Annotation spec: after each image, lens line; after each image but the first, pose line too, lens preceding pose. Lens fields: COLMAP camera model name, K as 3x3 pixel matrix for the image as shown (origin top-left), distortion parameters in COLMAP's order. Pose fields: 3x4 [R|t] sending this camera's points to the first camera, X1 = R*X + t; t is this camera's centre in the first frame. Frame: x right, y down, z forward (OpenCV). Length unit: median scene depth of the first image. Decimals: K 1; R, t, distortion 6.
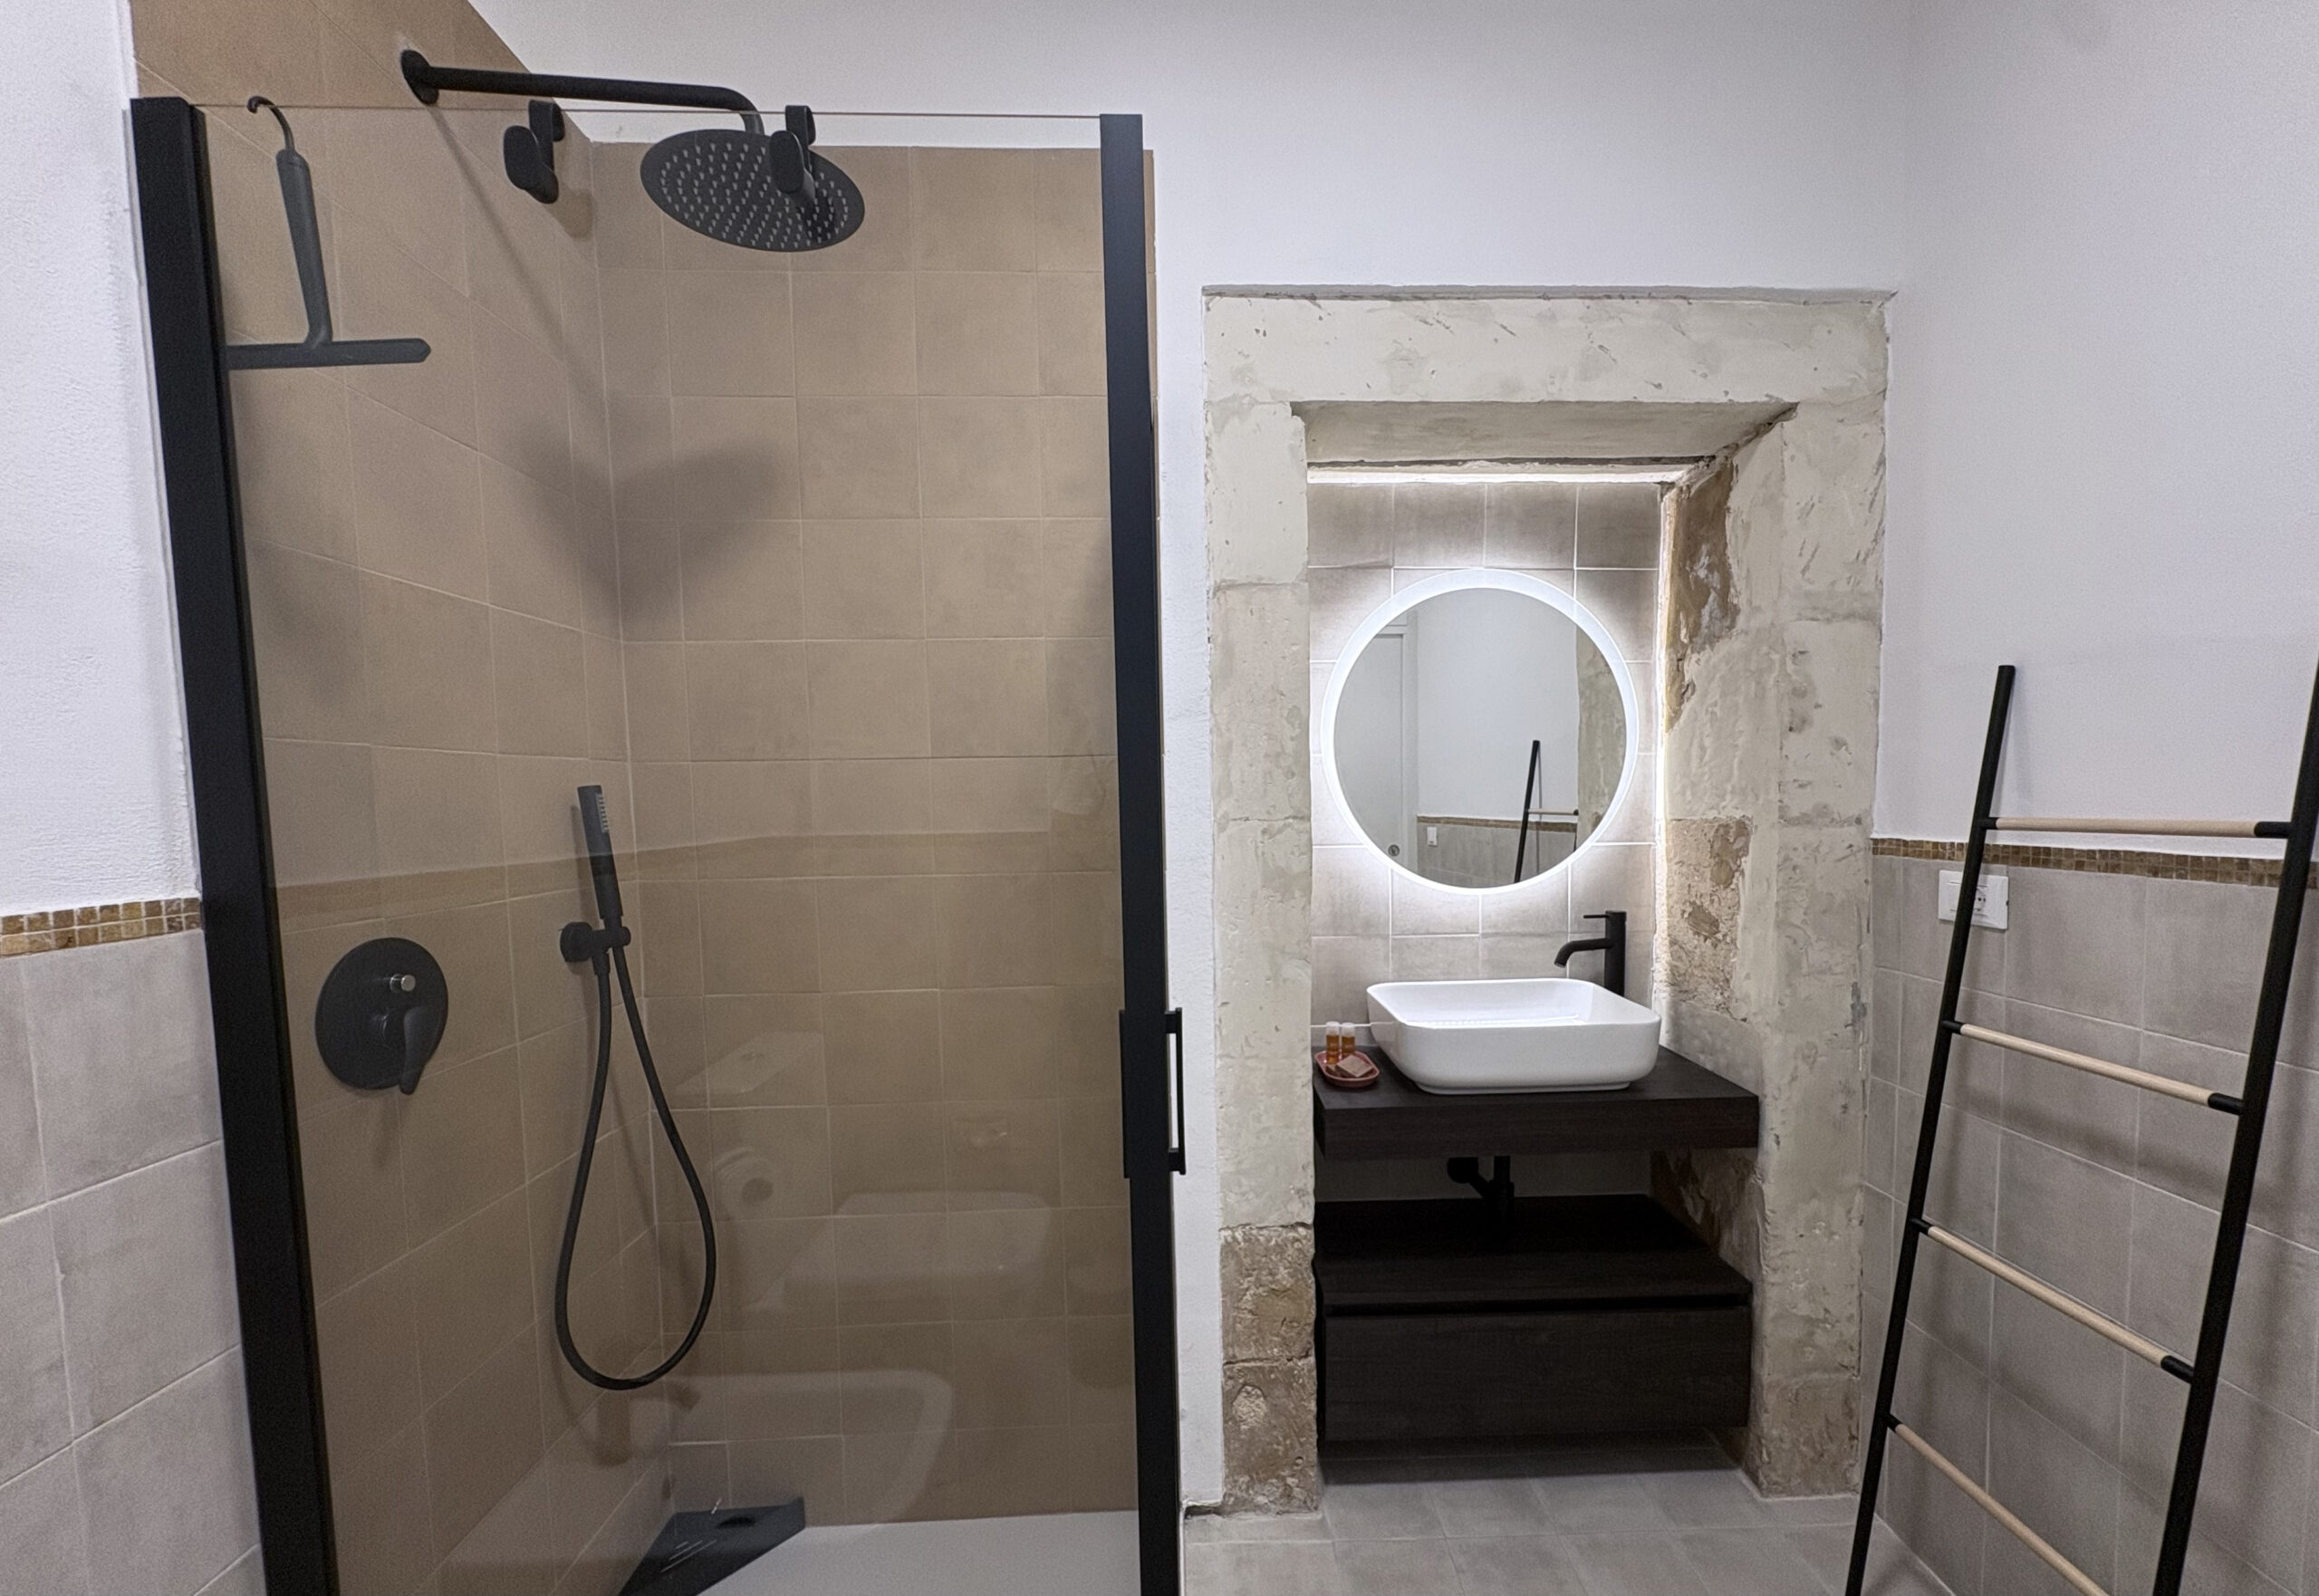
lens RADIAL K [[954.2, 0, 1213.7], [0, 954.2, 881.4], [0, 0, 1]] dist [0.002538, 0.000067]
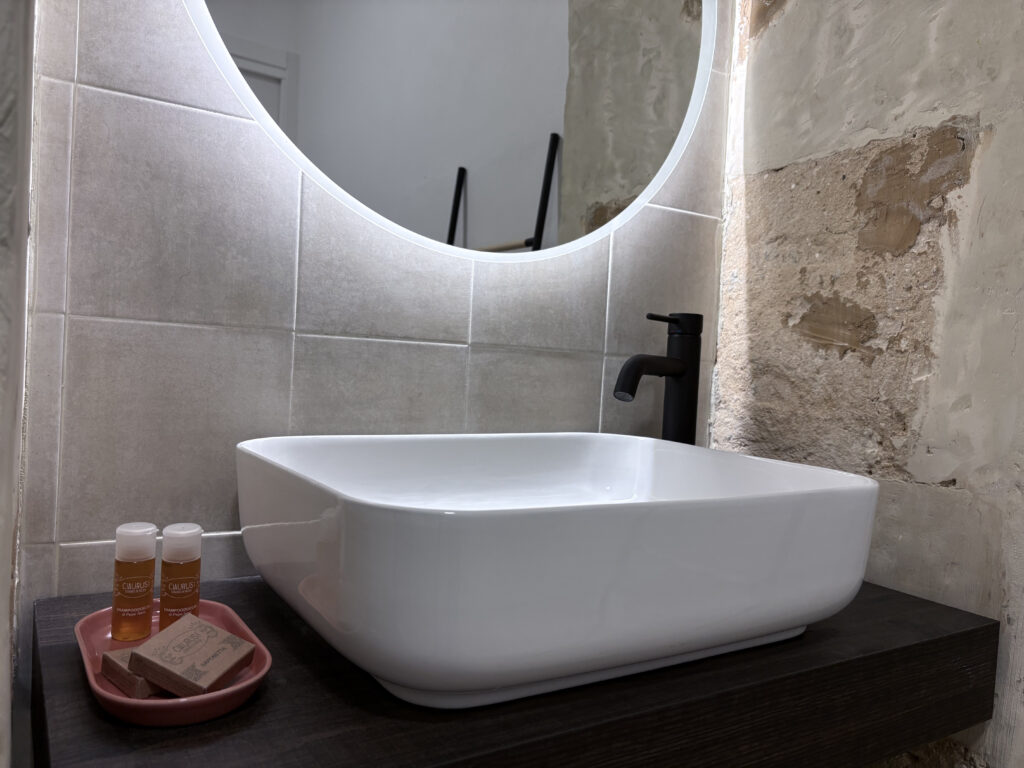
lens RADIAL K [[770.4, 0, 512.3], [0, 770.4, 384.7], [0, 0, 1]] dist [0.003255, -0.001335]
pose [[0.866760, 0.047373, 0.496471, 0.102795], [-0.017698, 0.997773, -0.064308, 0.113684], [-0.498412, 0.046953, 0.865668, 0.688307]]
